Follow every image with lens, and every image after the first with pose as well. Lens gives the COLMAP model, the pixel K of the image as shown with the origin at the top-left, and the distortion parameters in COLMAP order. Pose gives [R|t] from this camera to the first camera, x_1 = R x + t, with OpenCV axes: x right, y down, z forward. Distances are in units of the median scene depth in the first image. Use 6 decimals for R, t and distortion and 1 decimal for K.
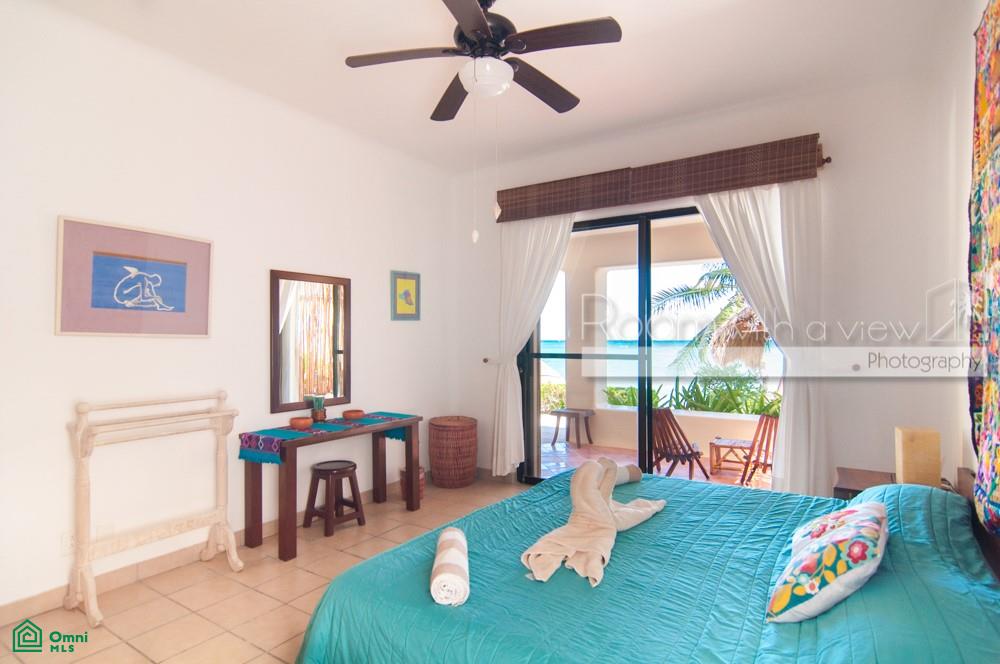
lens RADIAL K [[539.1, 0, 499.2], [0, 539.1, 338.3], [0, 0, 1]] dist [0.001041, 0.001692]
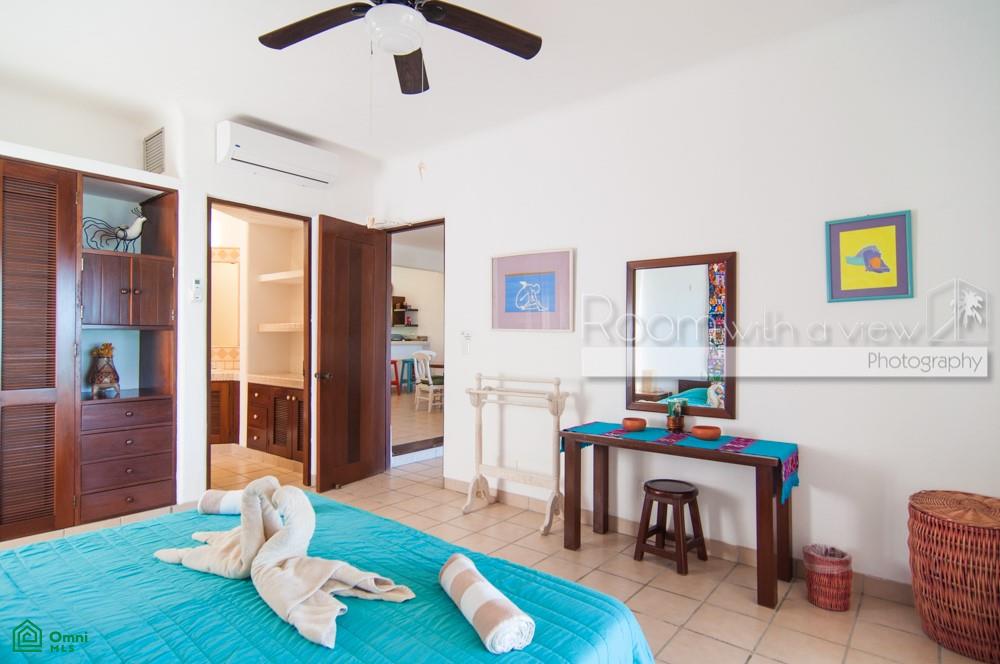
lens RADIAL K [[539.1, 0, 499.2], [0, 539.1, 338.3], [0, 0, 1]] dist [0.001041, 0.001692]
pose [[-0.093192, 0.002457, -0.995645, 0.653626], [-0.001760, 0.999995, 0.002632, 0.010136], [0.995647, 0.001997, -0.093187, 0.985105]]
